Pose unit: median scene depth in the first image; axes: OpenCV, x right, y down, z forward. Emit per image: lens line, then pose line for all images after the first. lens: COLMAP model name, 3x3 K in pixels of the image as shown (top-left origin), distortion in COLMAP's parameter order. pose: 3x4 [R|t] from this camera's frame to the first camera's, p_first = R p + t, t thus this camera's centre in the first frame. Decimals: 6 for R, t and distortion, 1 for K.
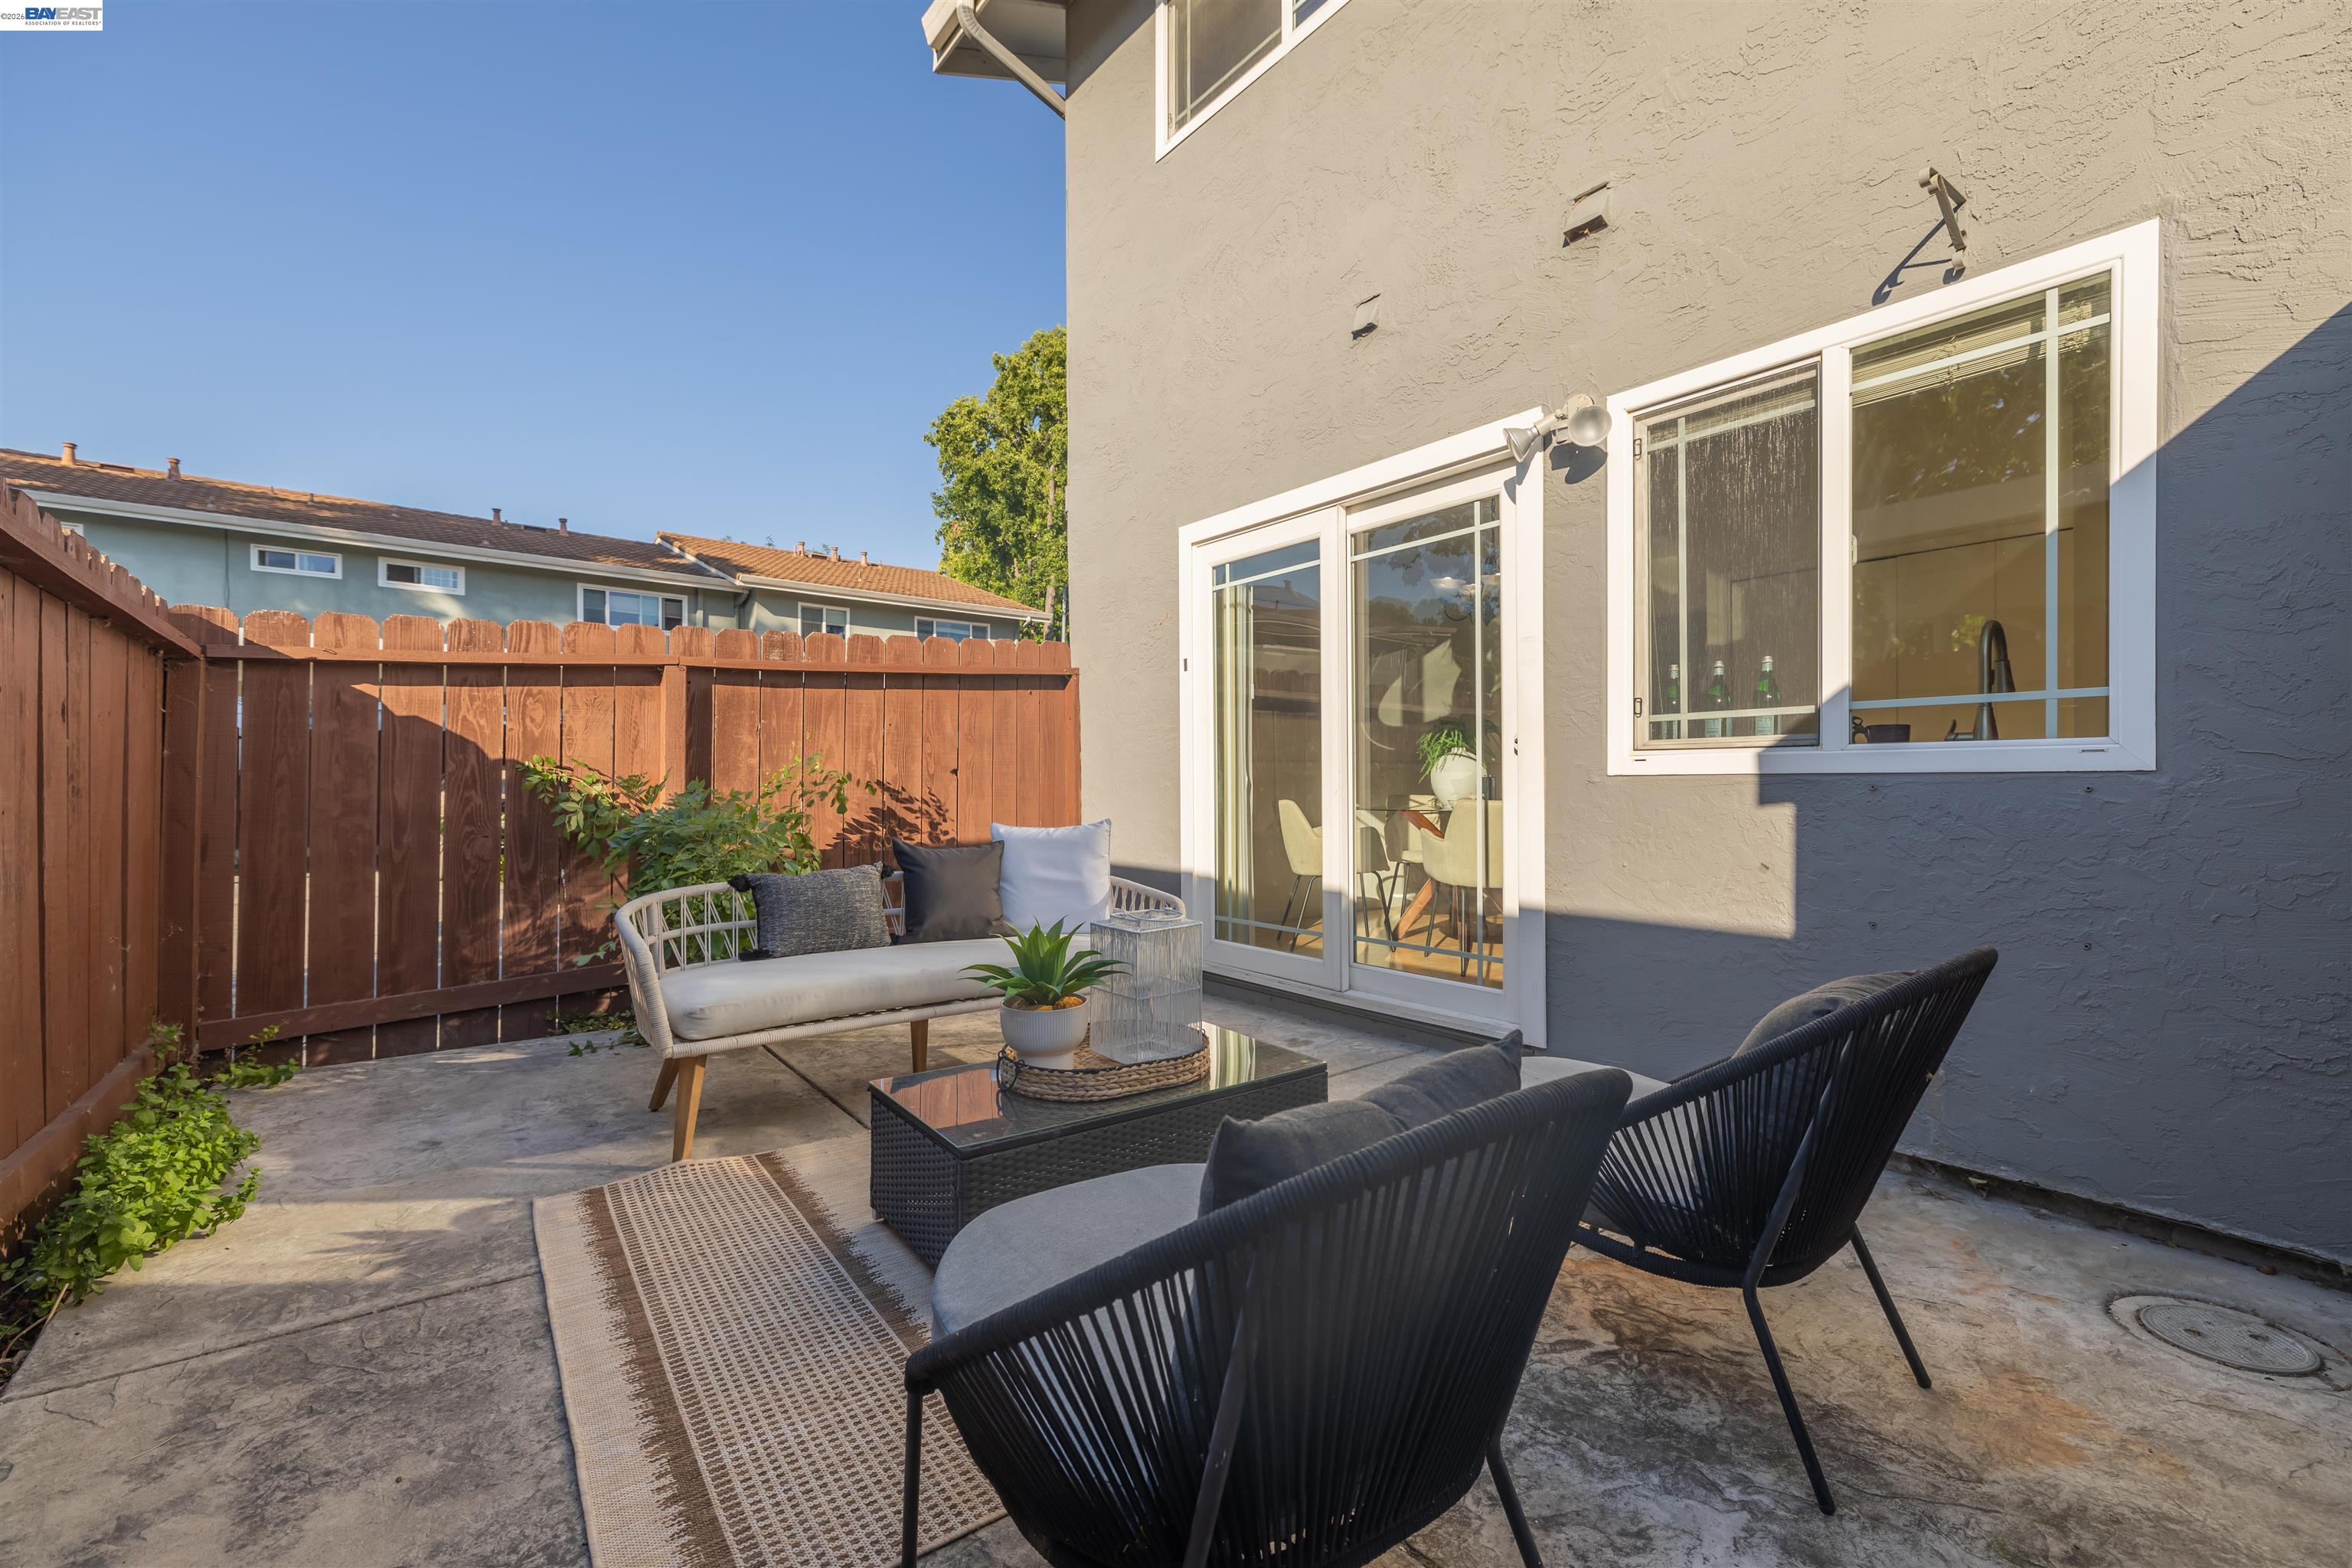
lens RADIAL K [[1018.5, 0, 1120.2], [0, 1018.5, 791.1], [0, 0, 1]] dist [0.006174, -0.000203]
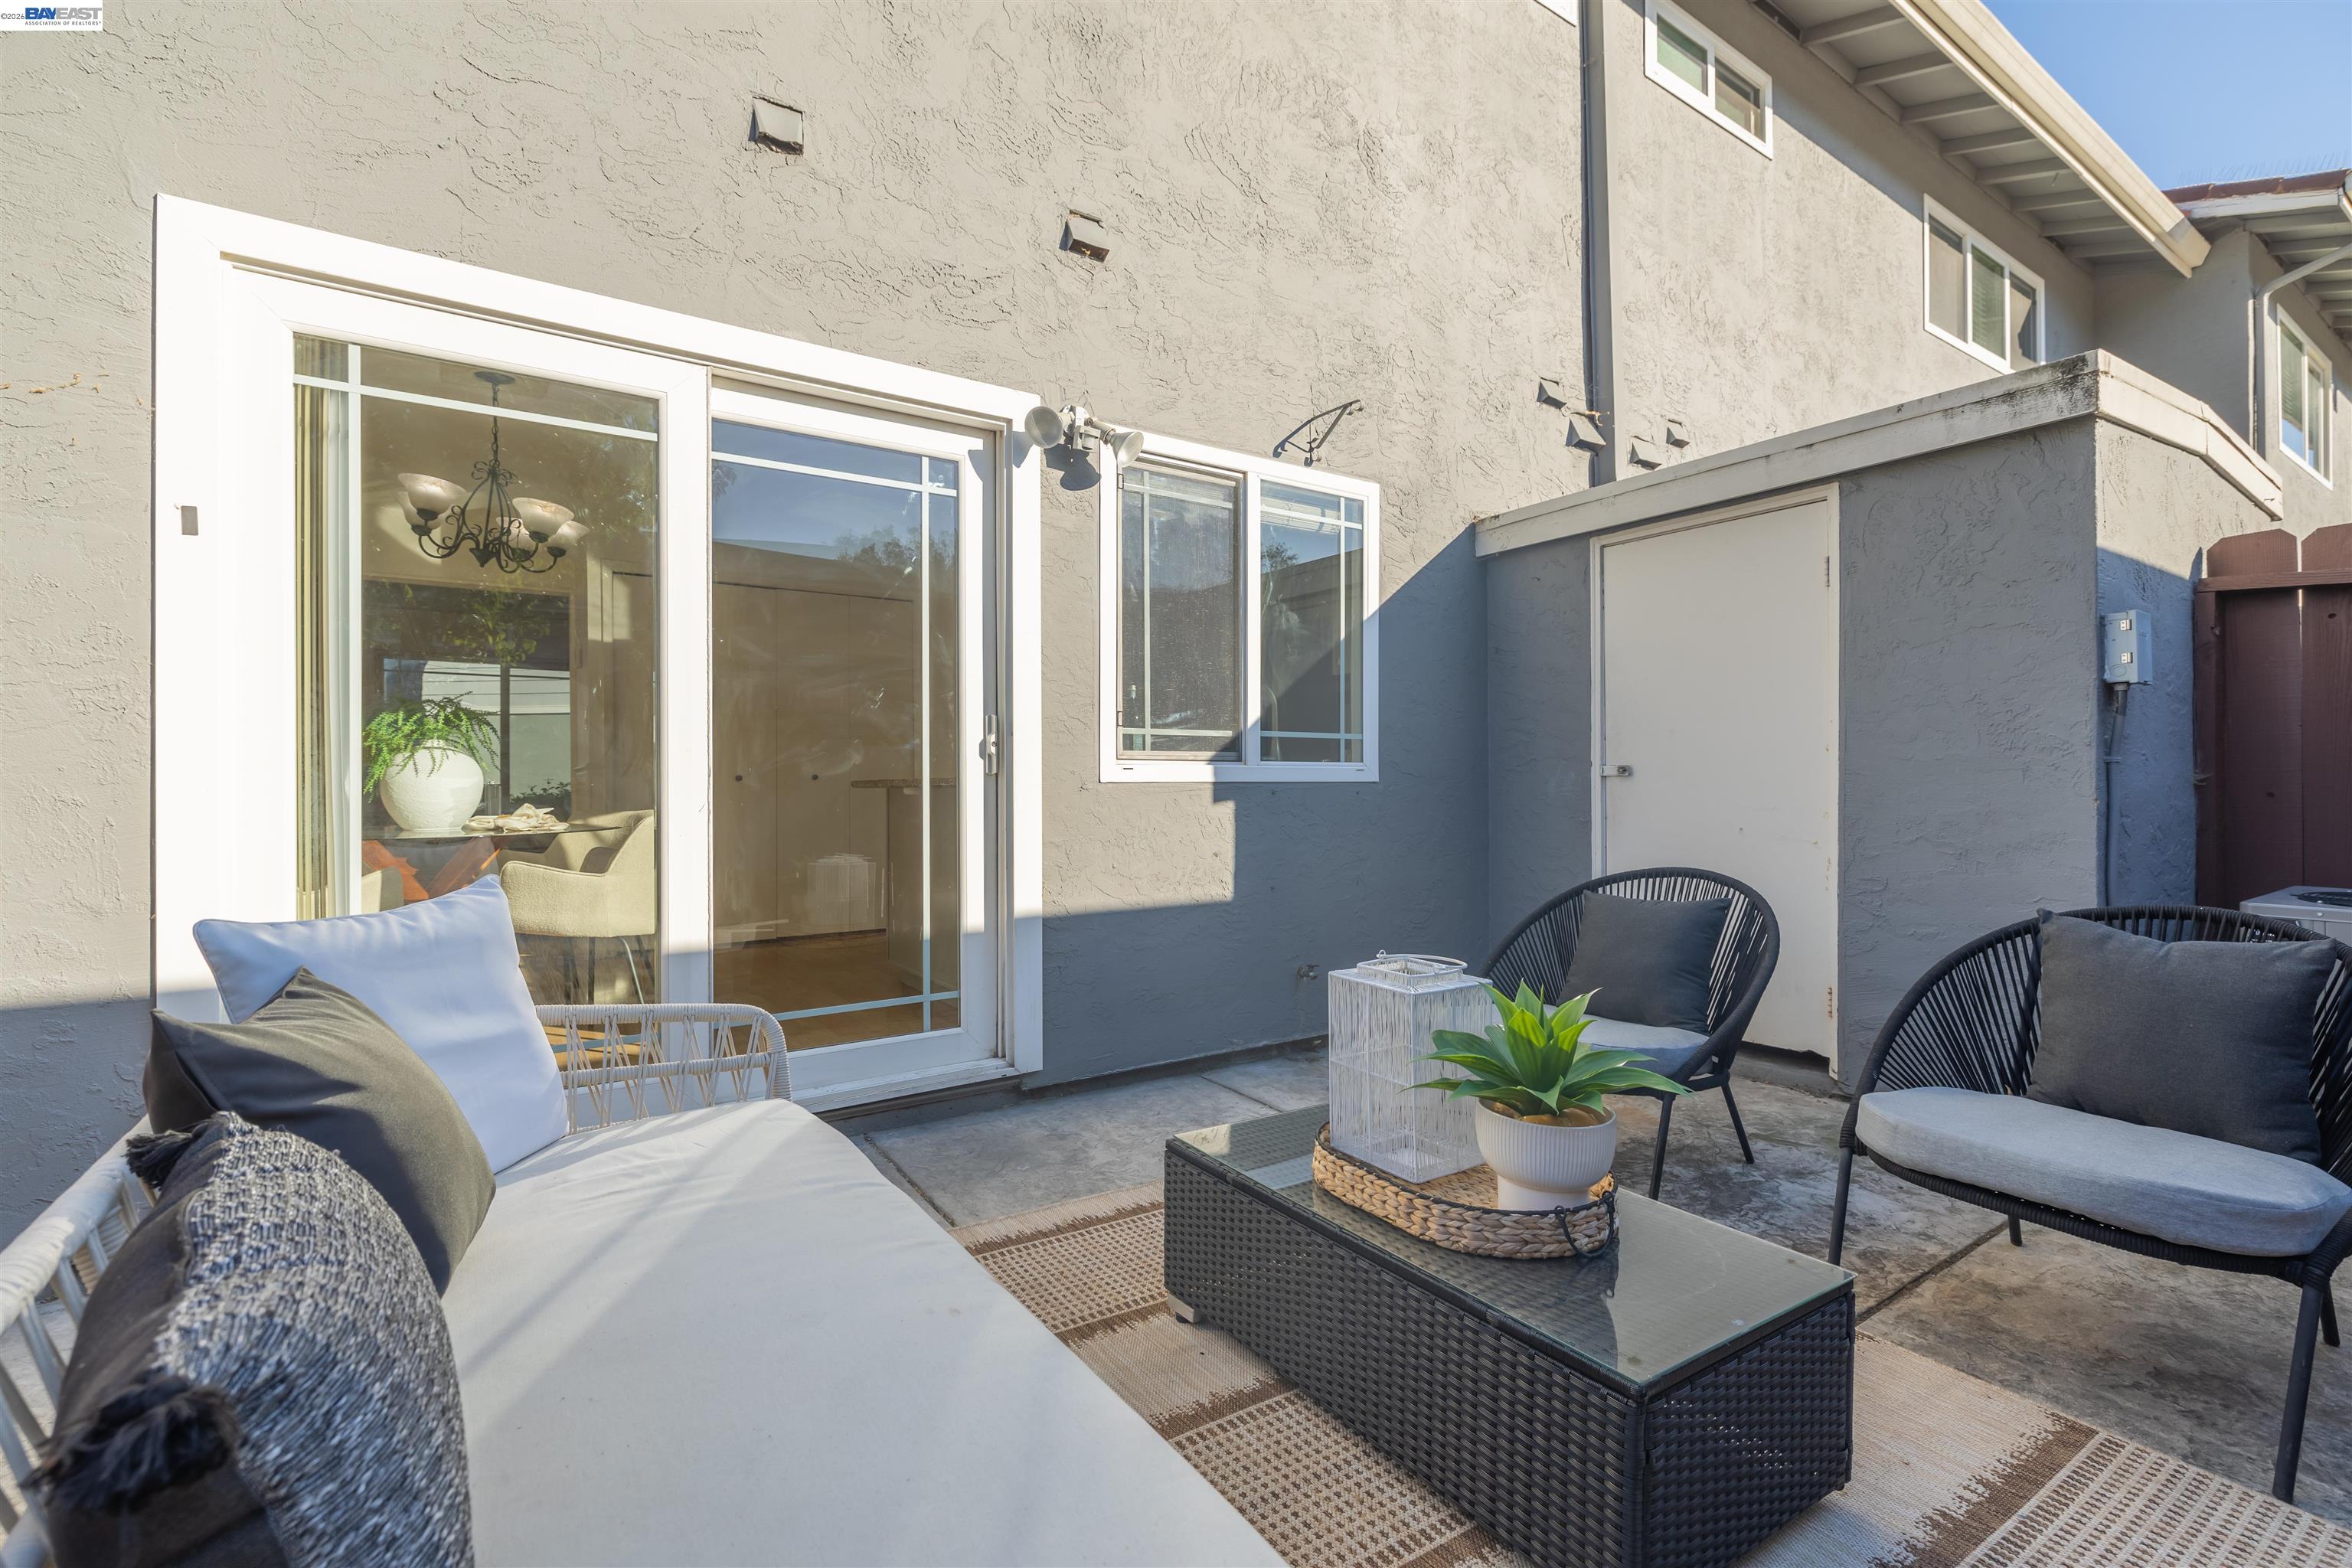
lens RADIAL K [[1018.5, 0, 1170.4], [0, 1018.5, 782.8], [0, 0, 1]] dist [0.006174, -0.000203]
pose [[0.026112, 0.011527, 0.999593, -0.577081], [0.015124, 0.999815, -0.011925, -0.001464], [-0.999545, 0.015430, 0.025932, 0.926367]]
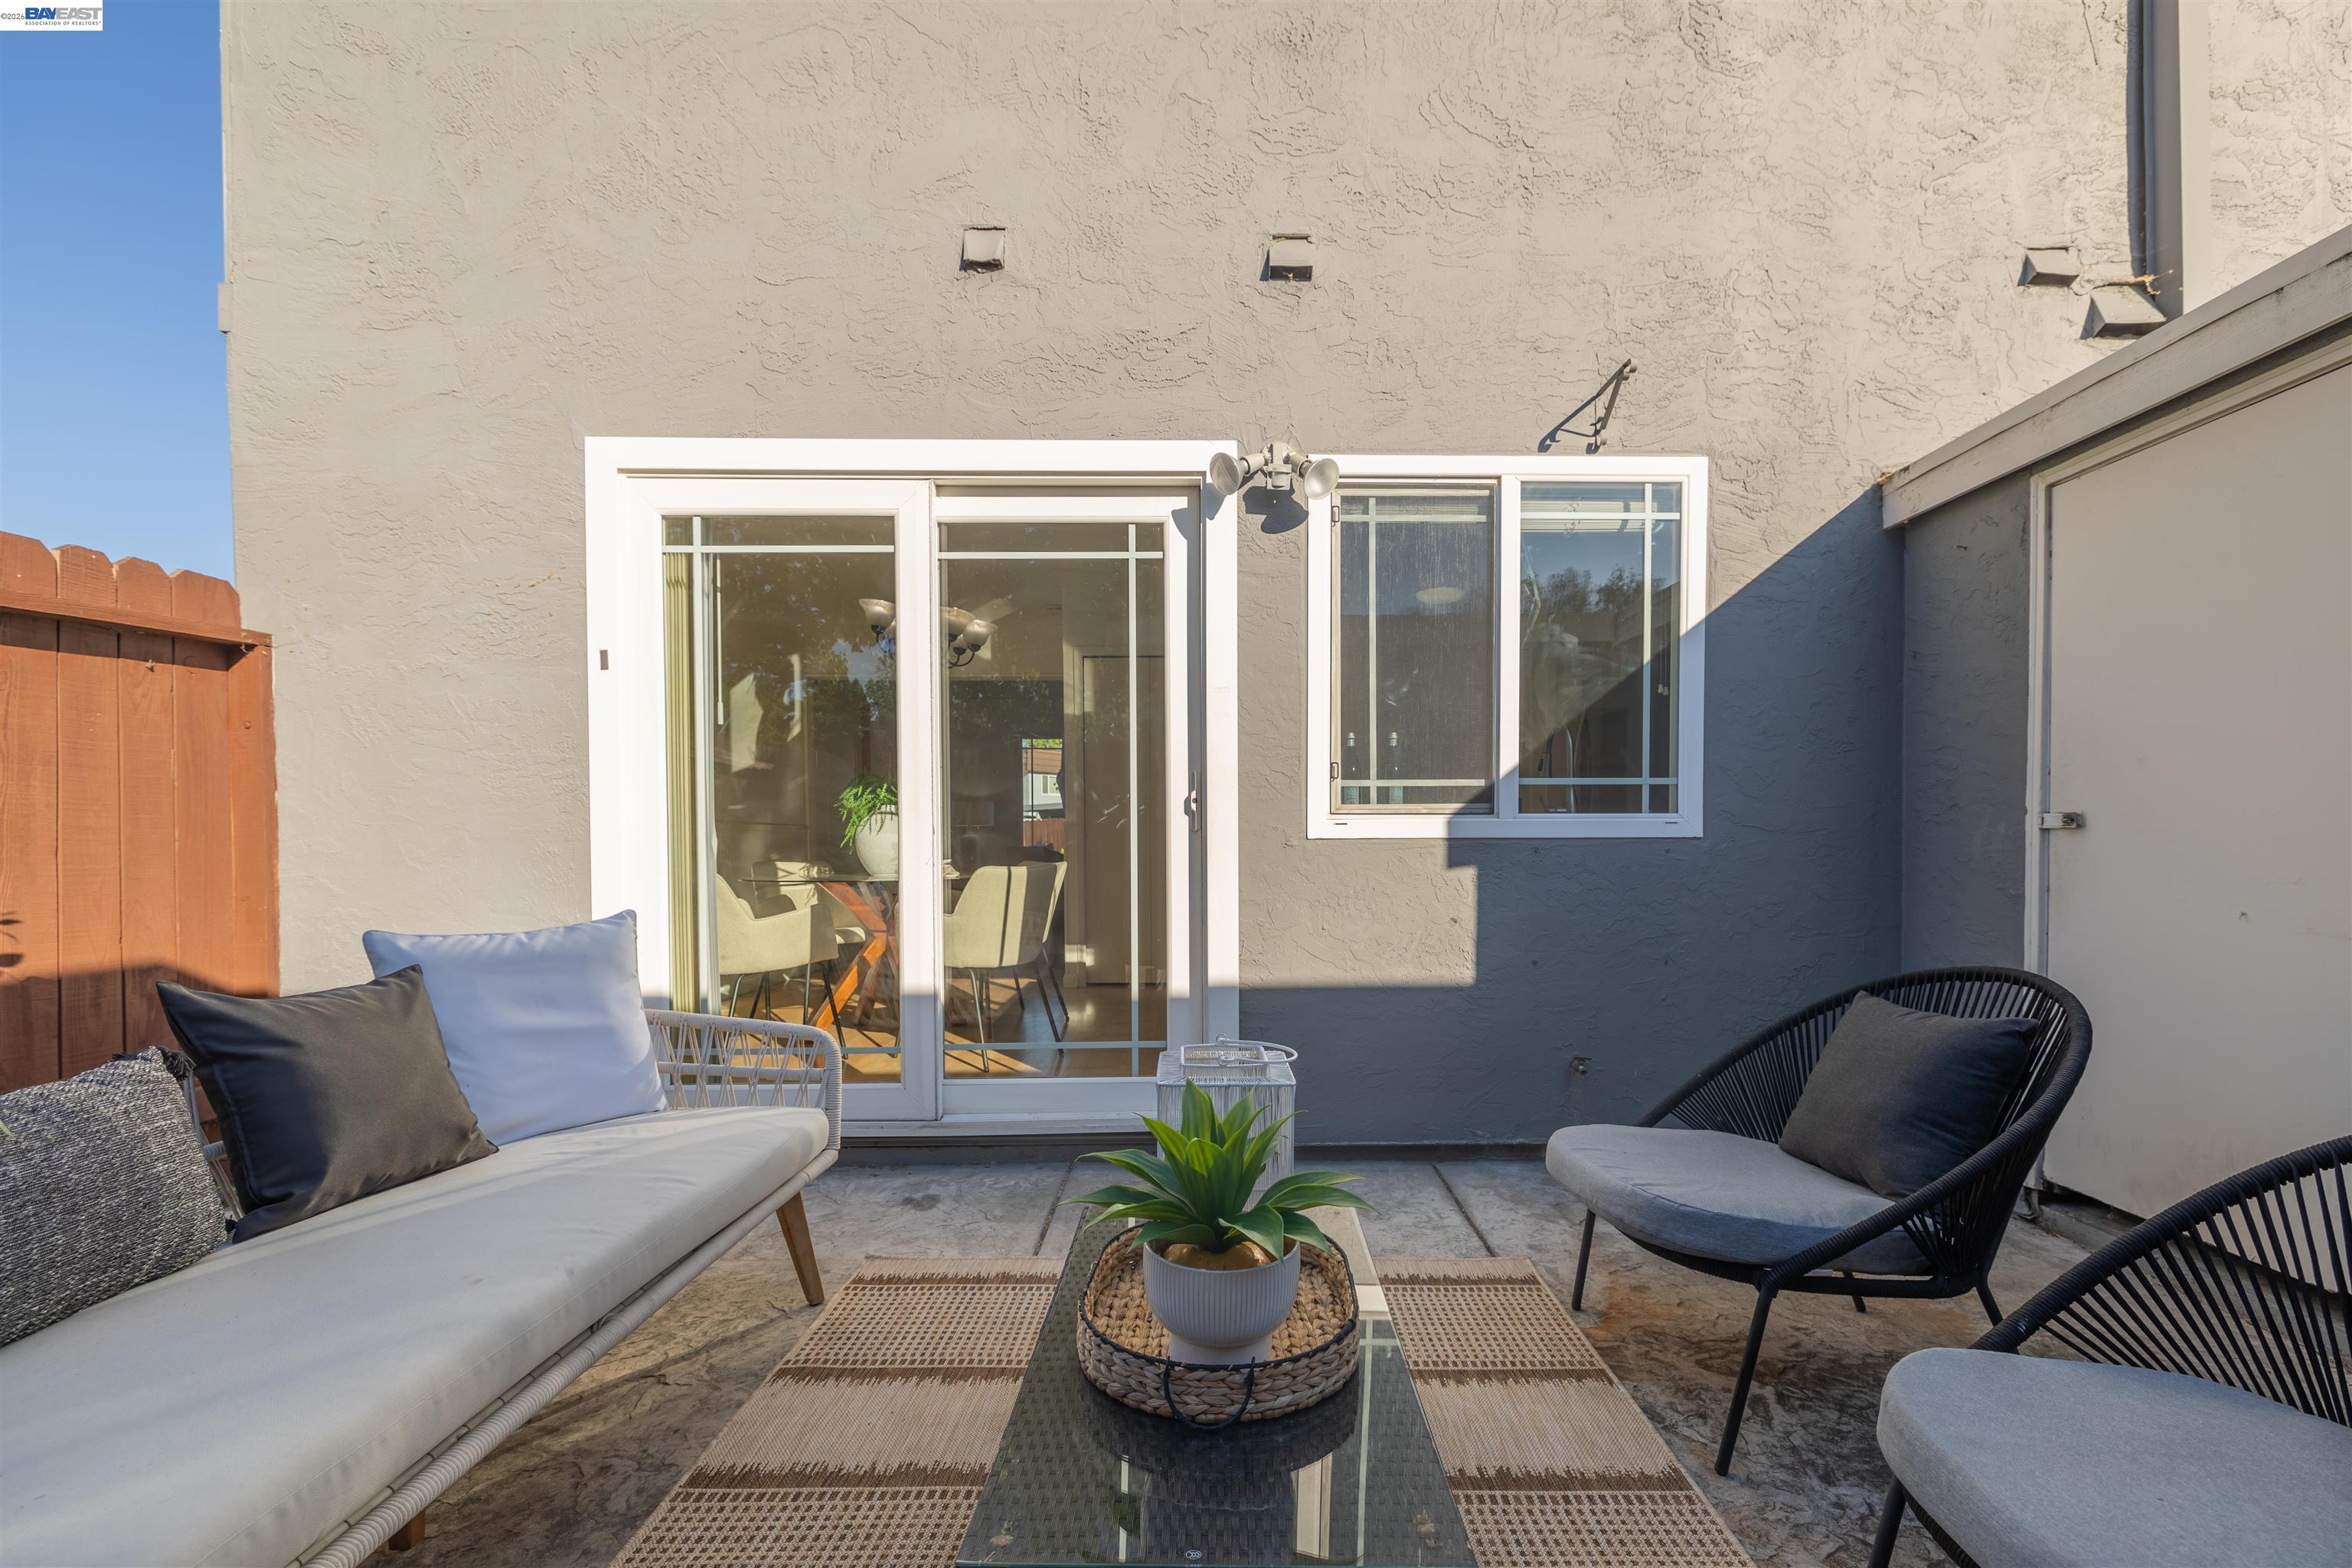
lens RADIAL K [[1018.5, 0, 1207.6], [0, 1018.5, 865.1], [0, 0, 1]] dist [0.006174, -0.000203]
pose [[0.555825, -0.012130, 0.831211, -0.408727], [0.007813, 0.999926, 0.009367, 0.000182], [-0.831263, 0.001288, 0.555879, 0.545846]]
